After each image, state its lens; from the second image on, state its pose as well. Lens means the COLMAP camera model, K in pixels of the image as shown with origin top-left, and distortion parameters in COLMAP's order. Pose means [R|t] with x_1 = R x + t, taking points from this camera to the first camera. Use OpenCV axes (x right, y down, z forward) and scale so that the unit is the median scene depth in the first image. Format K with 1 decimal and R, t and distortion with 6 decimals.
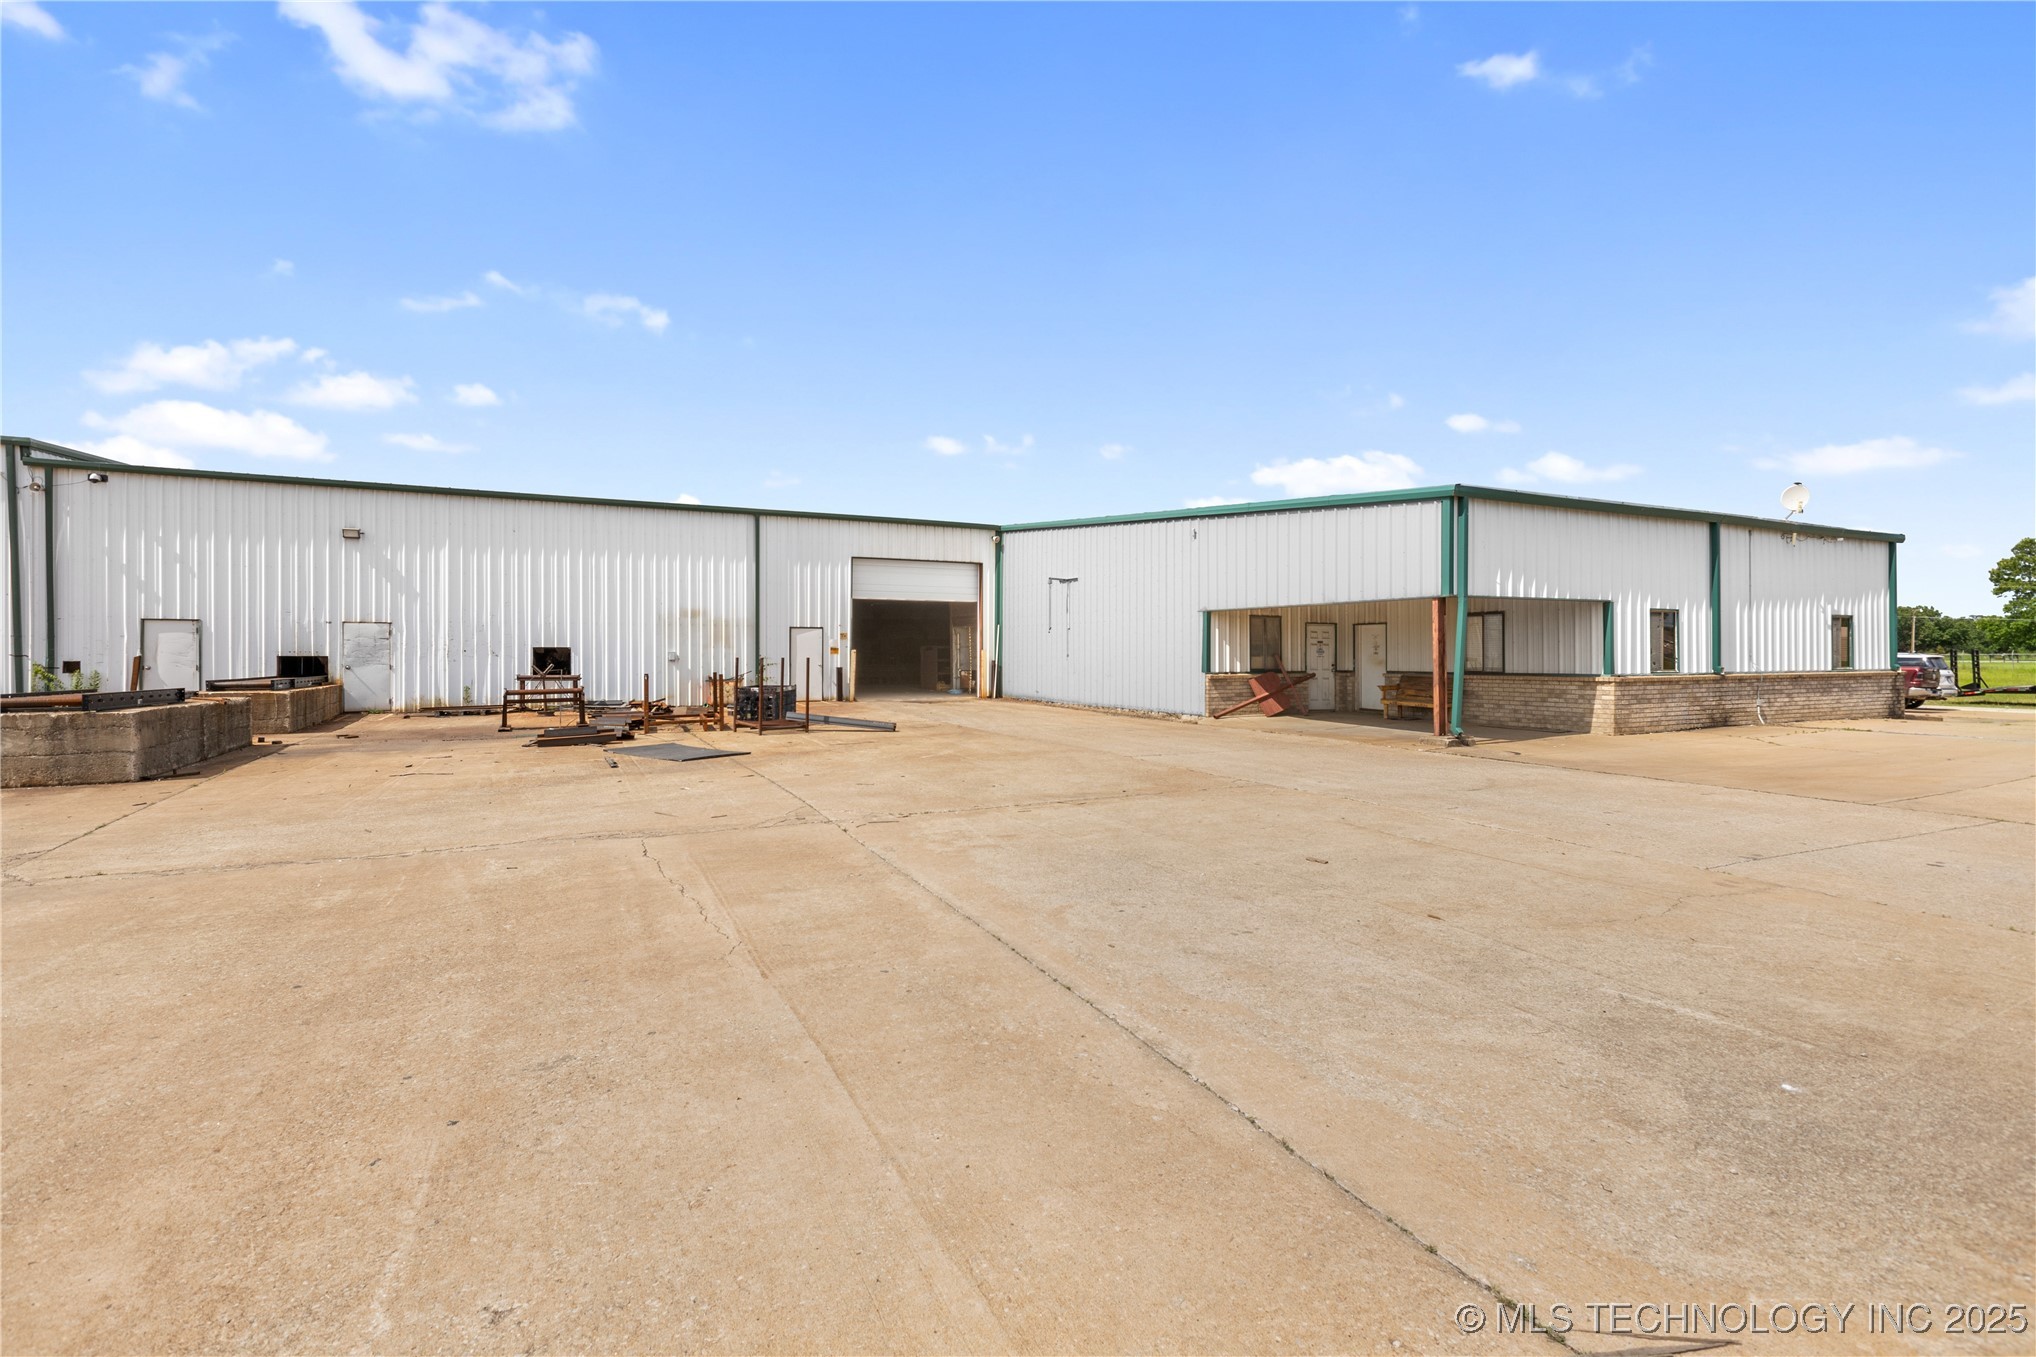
lens RADIAL K [[911.1, 0, 1011.5], [0, 911.1, 655.7], [0, 0, 1]] dist [0.001919, 0.000242]
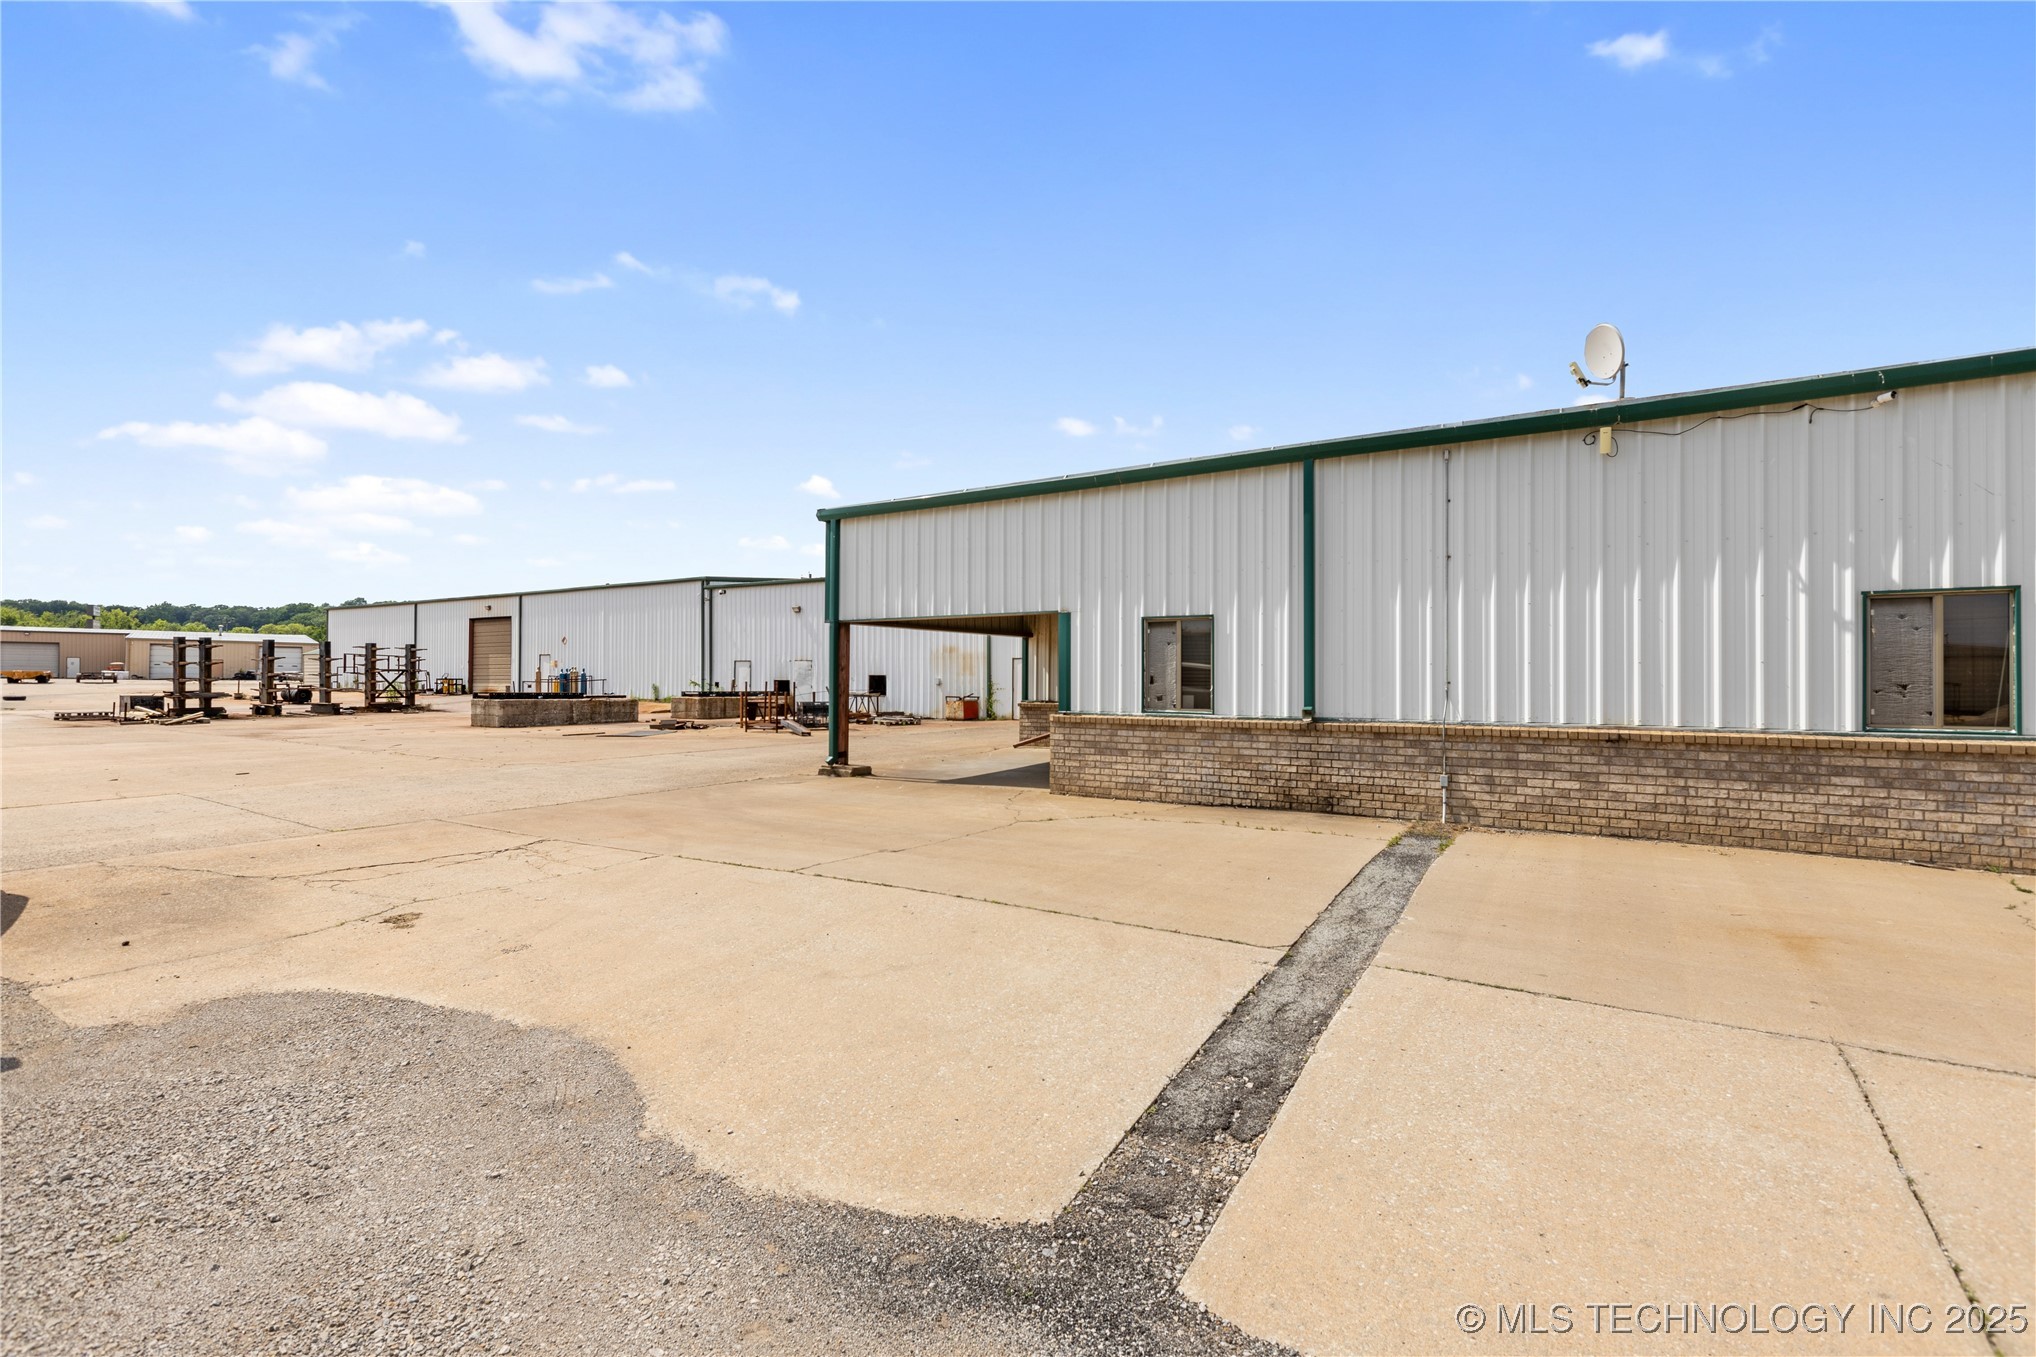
lens RADIAL K [[921.3, 0, 1010.5], [0, 921.3, 671.4], [0, 0, 1]] dist [-0.000487, -0.000039]
pose [[0.514634, -0.003502, -0.857403, 1.049512], [-0.008411, 0.999923, -0.009132, -0.003397], [0.857369, 0.011911, 0.514565, 0.478304]]
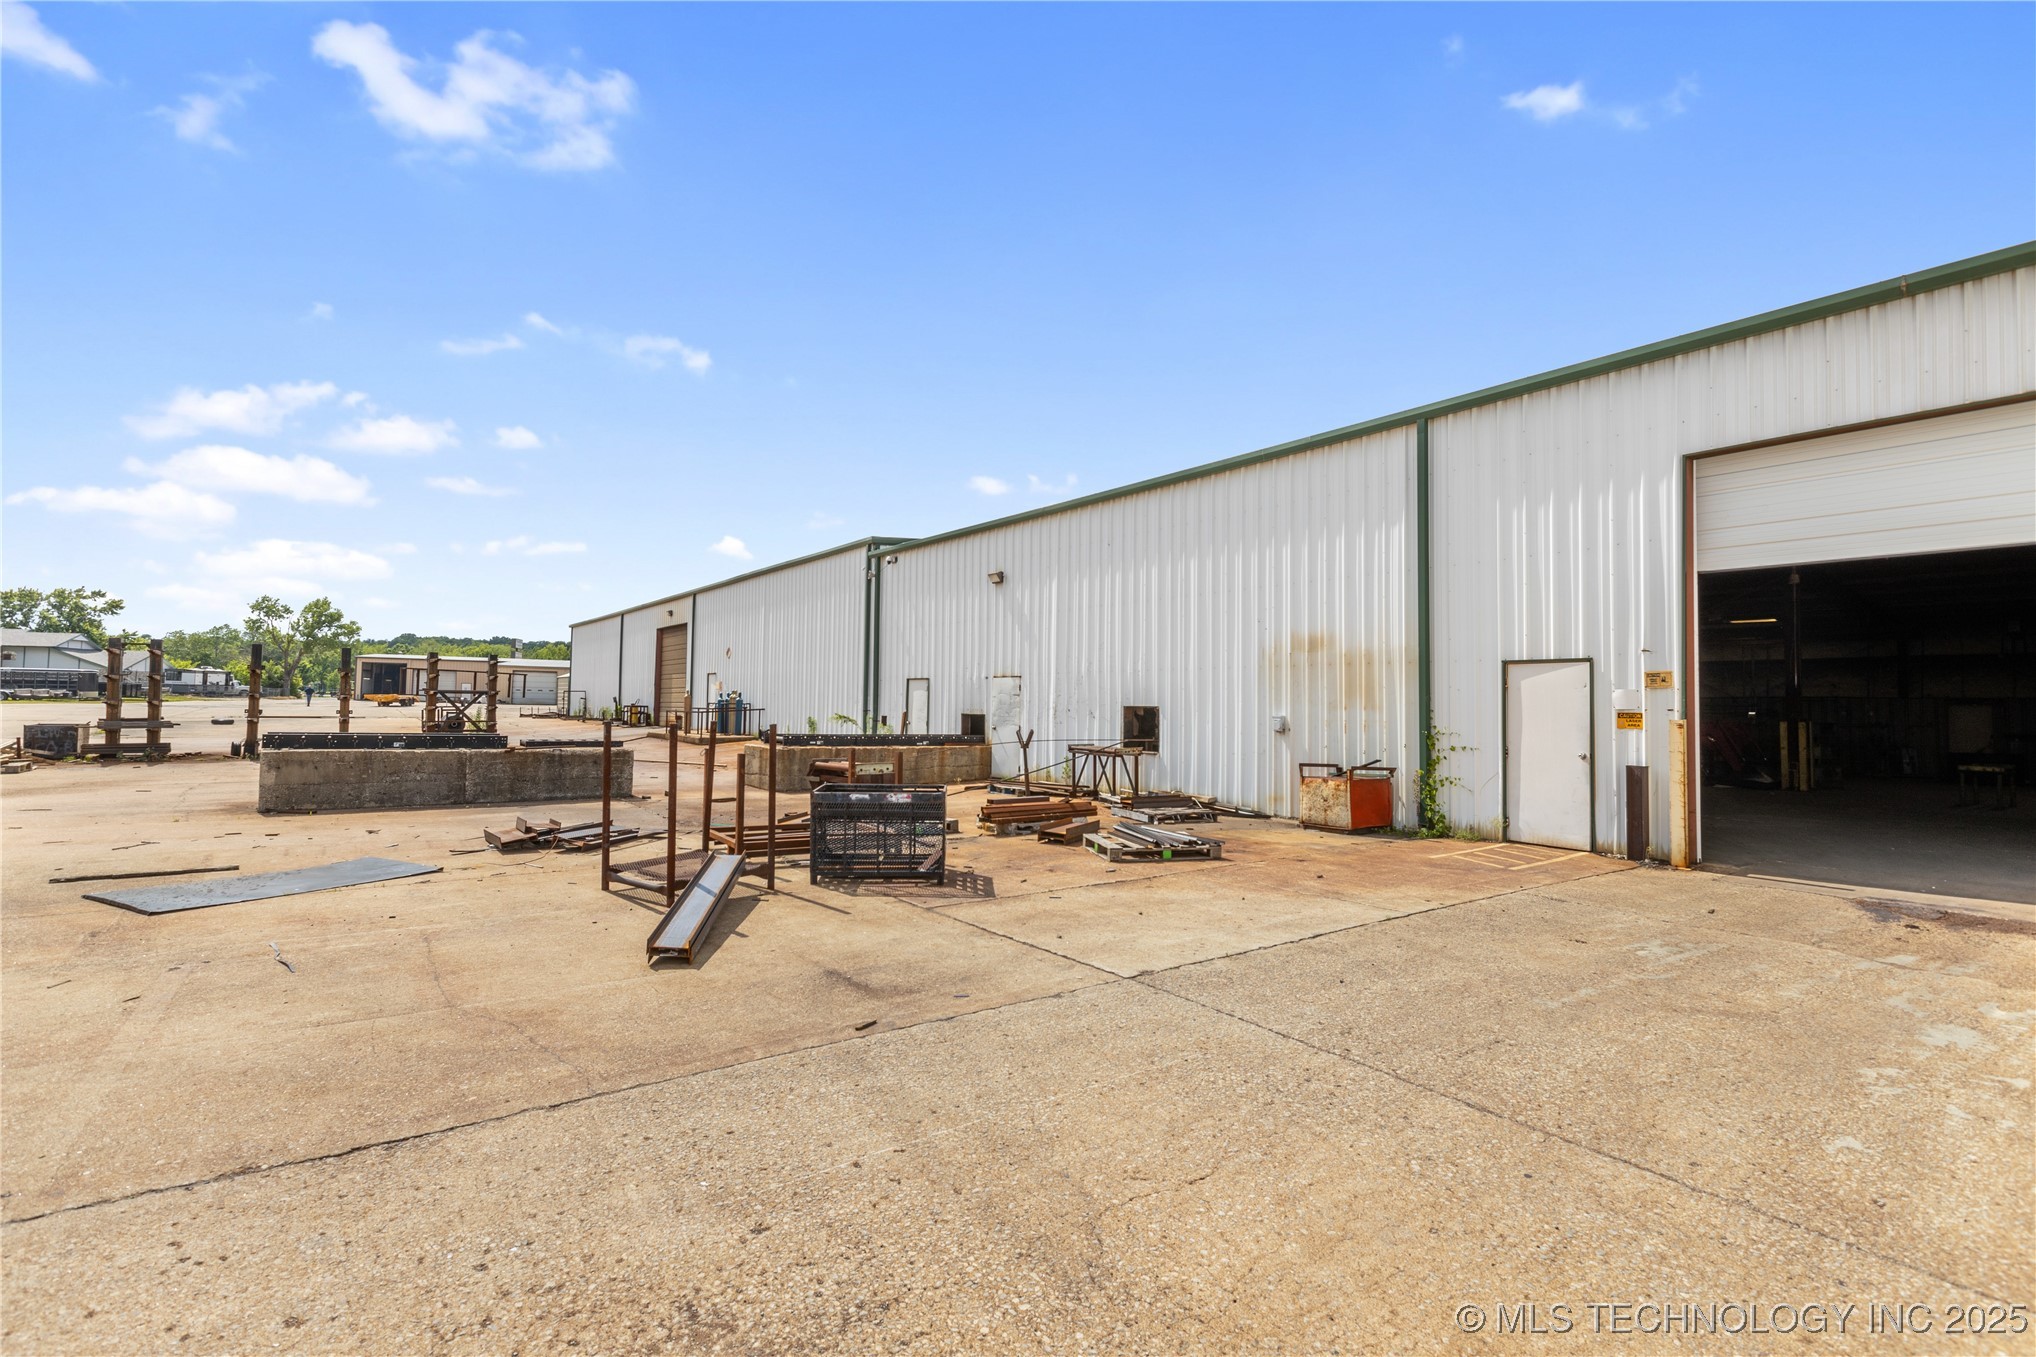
lens RADIAL K [[921.3, 0, 1010.5], [0, 921.3, 671.4], [0, 0, 1]] dist [-0.000487, -0.000039]
pose [[0.169799, -0.035797, -0.984828, 0.175175], [-0.022230, 0.998947, -0.040143, -0.006232], [0.985228, 0.028709, 0.168825, 0.919778]]
